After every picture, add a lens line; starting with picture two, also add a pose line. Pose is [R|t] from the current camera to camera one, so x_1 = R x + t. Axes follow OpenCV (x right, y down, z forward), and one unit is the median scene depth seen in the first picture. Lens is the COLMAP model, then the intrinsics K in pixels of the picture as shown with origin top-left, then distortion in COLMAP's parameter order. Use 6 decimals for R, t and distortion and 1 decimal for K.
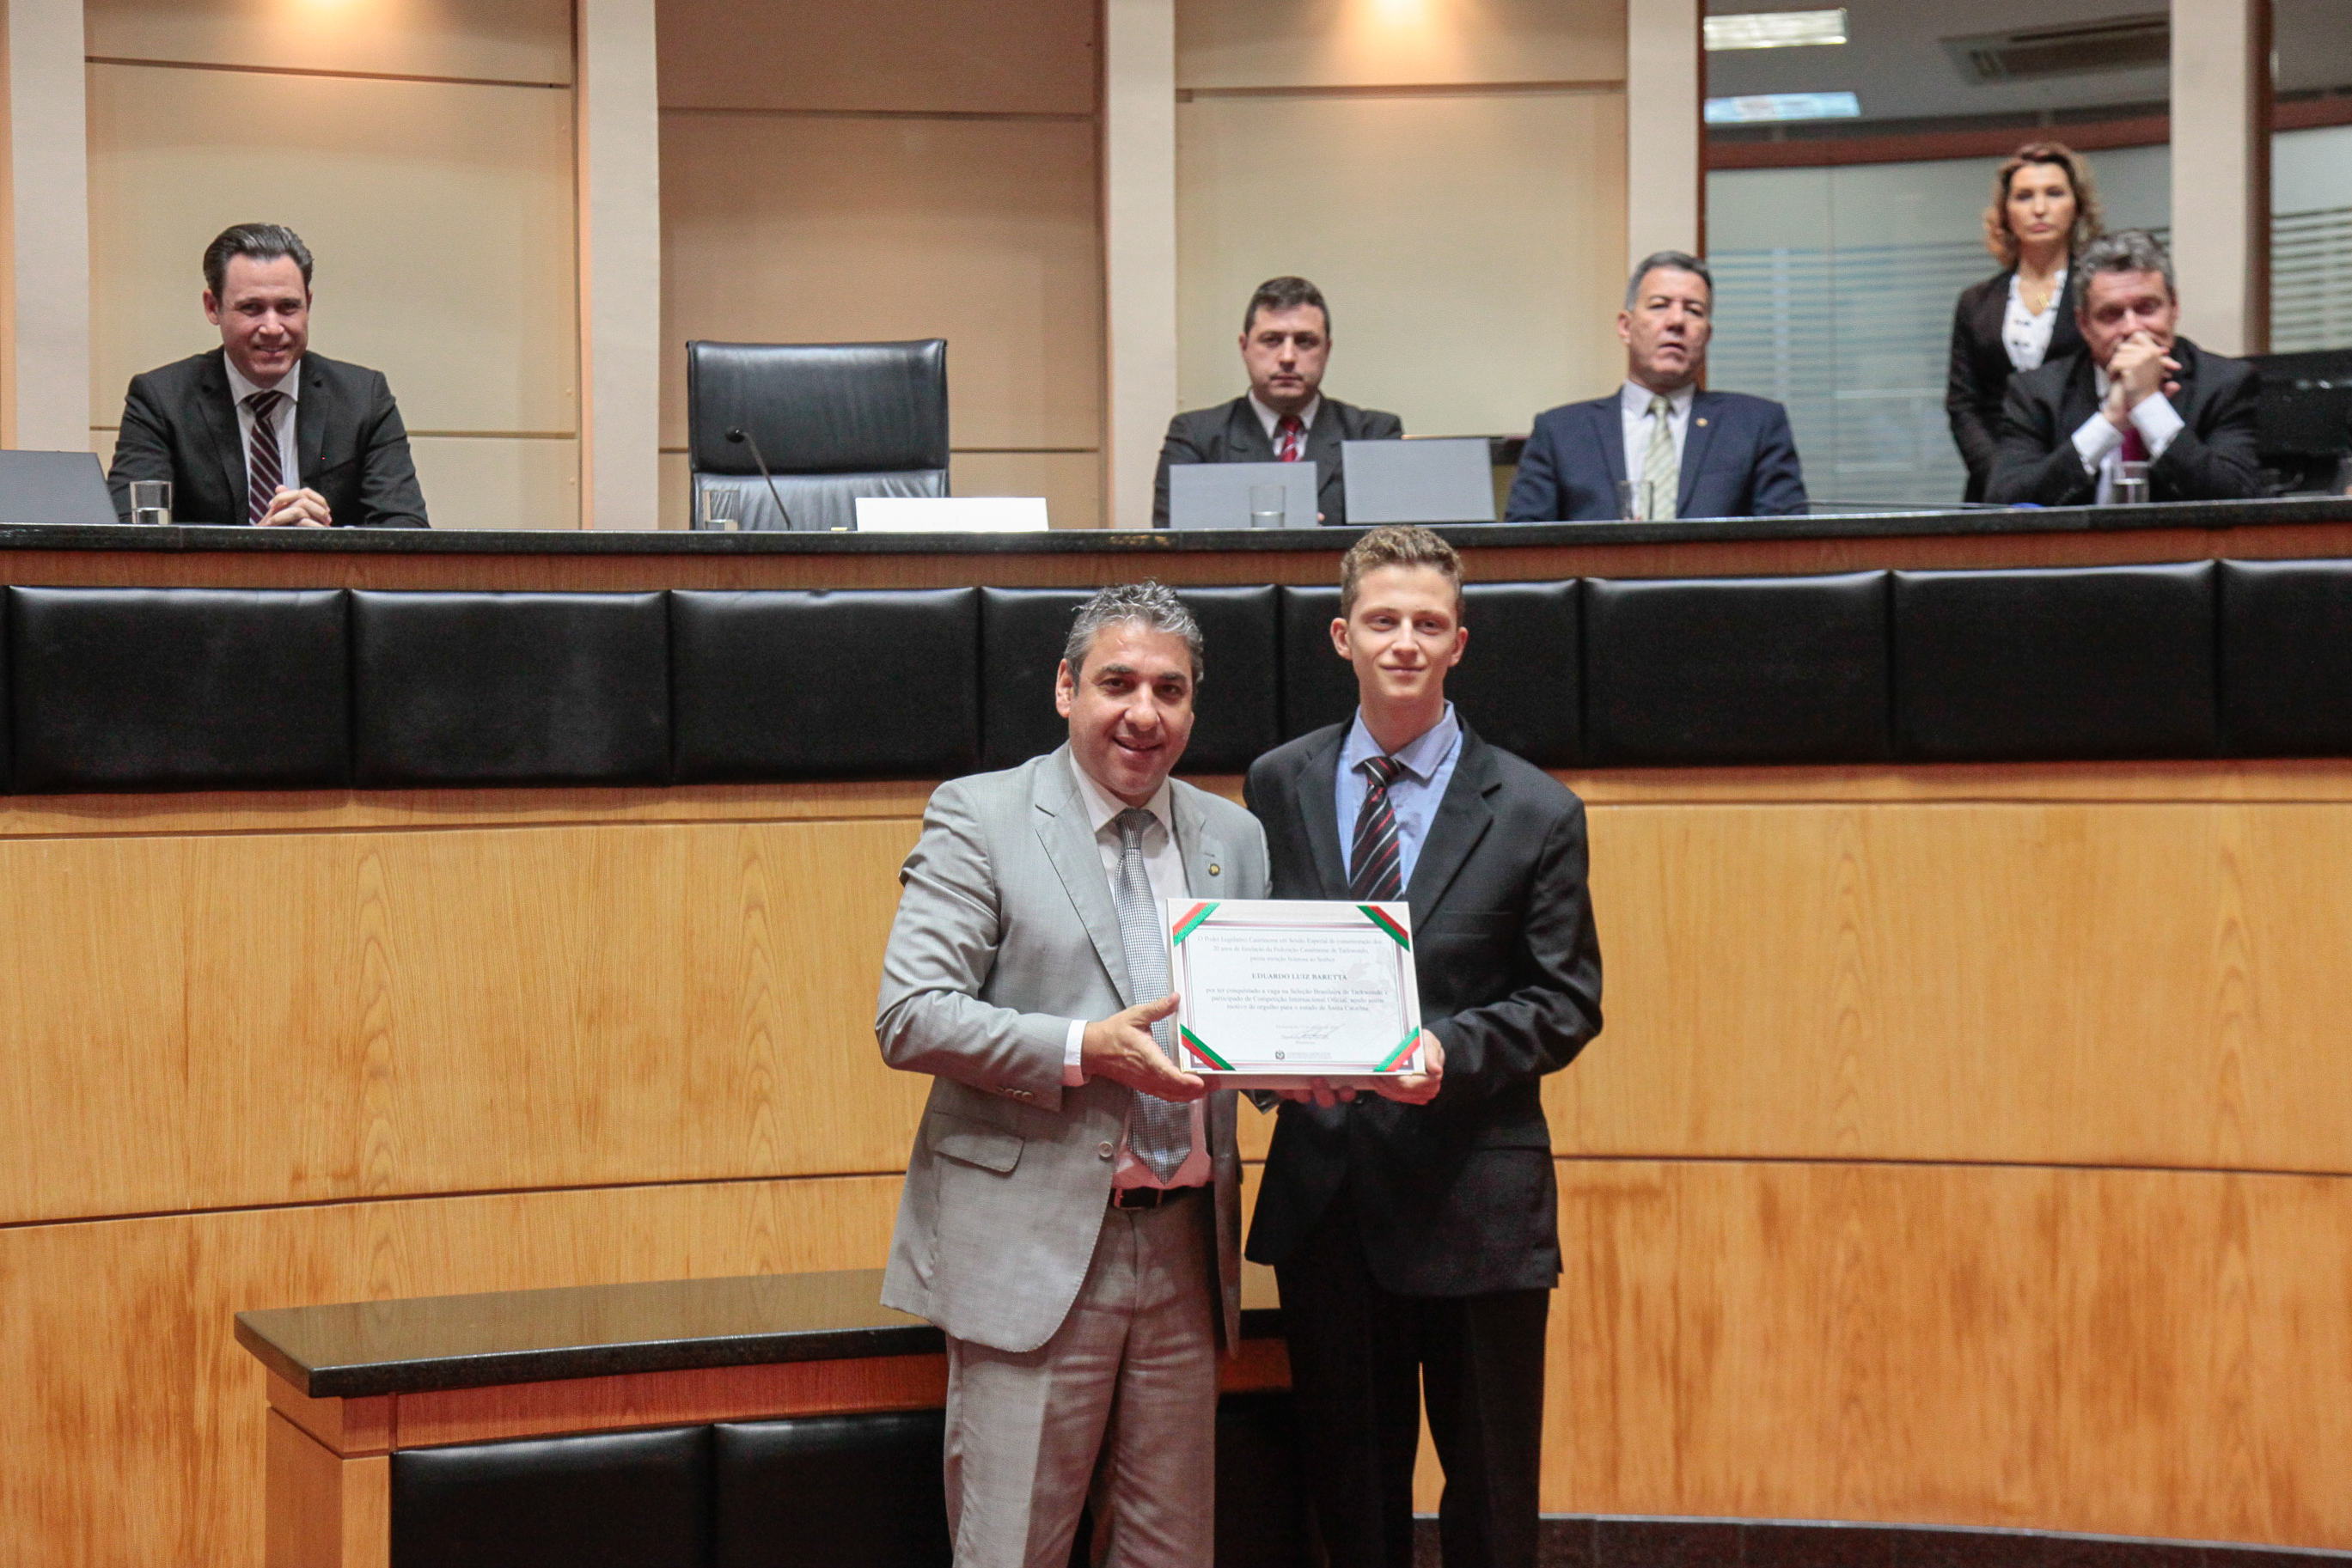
lens RADIAL K [[4502.7, 0, 1232.6], [0, 4502.7, 807.4], [0, 0, 1]] dist [0.344030, 0.000000]
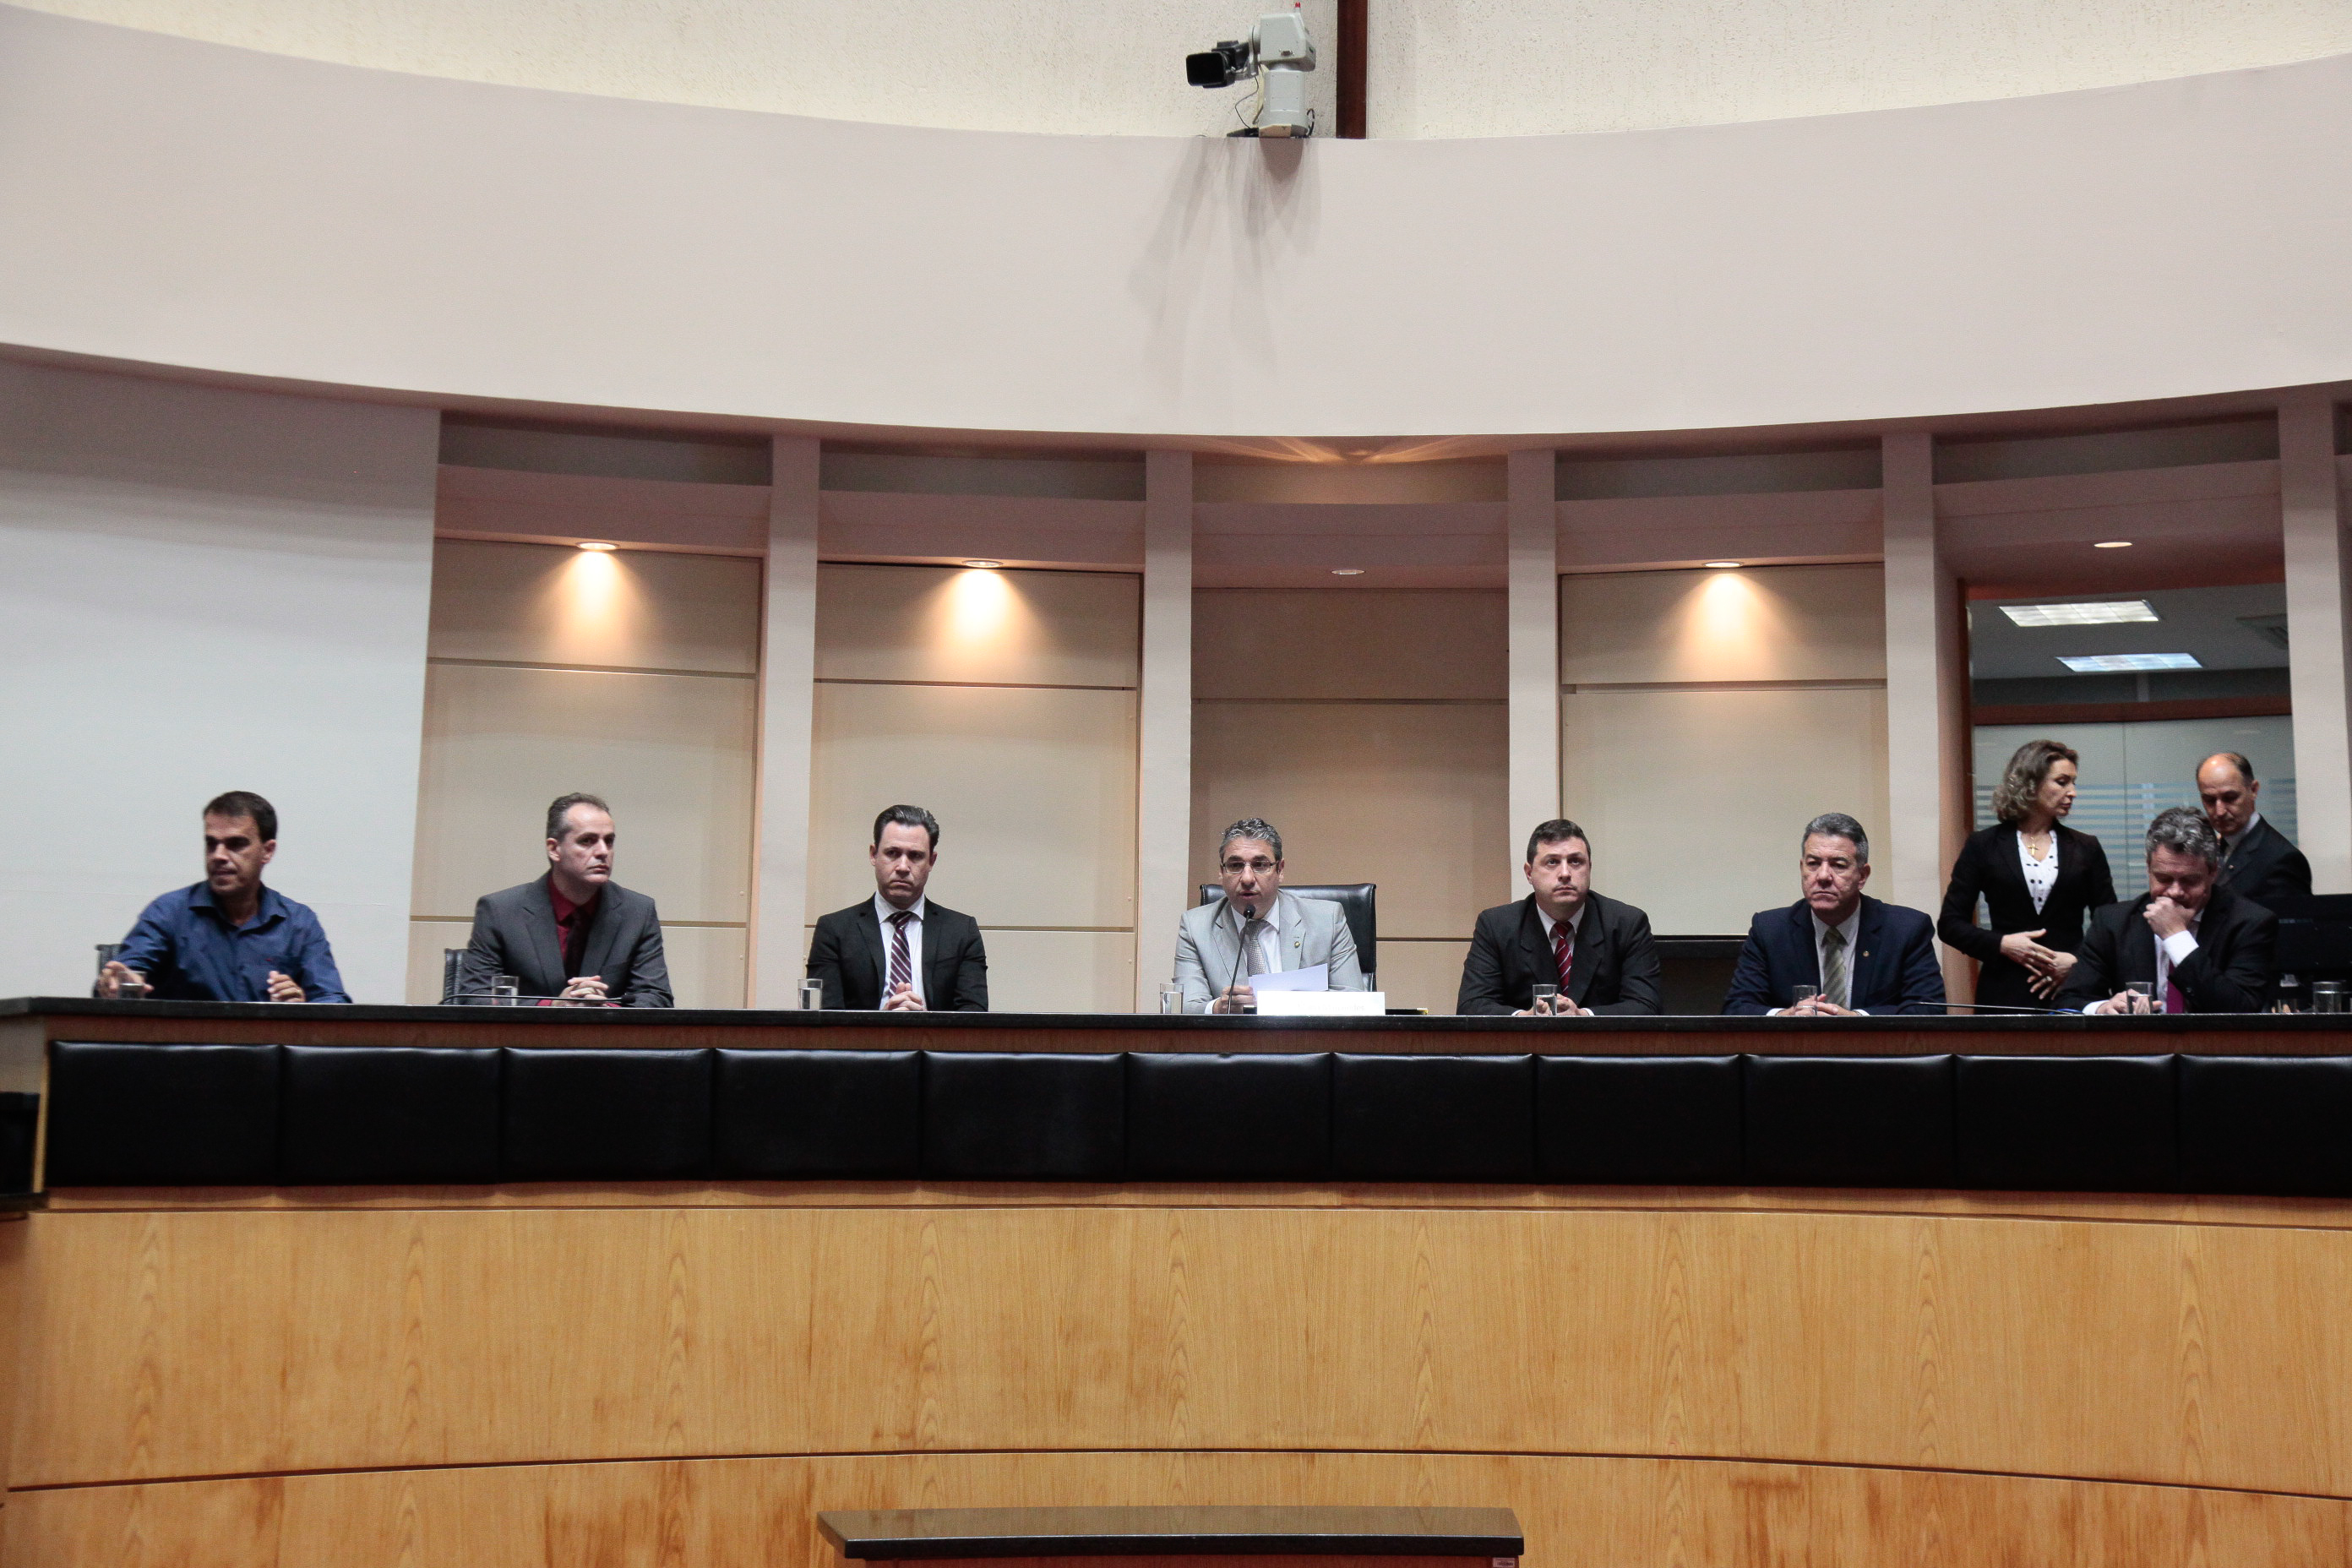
lens RADIAL K [[3686.8, 0, 1167.3], [0, 3686.8, 817.4], [0, 0, 1]] dist [0.216225, 0.000000]
pose [[0.986525, 0.006878, -0.163469, 0.090366], [-0.023657, 0.994613, -0.100920, -0.001620], [0.161894, 0.103428, 0.981373, -0.217349]]
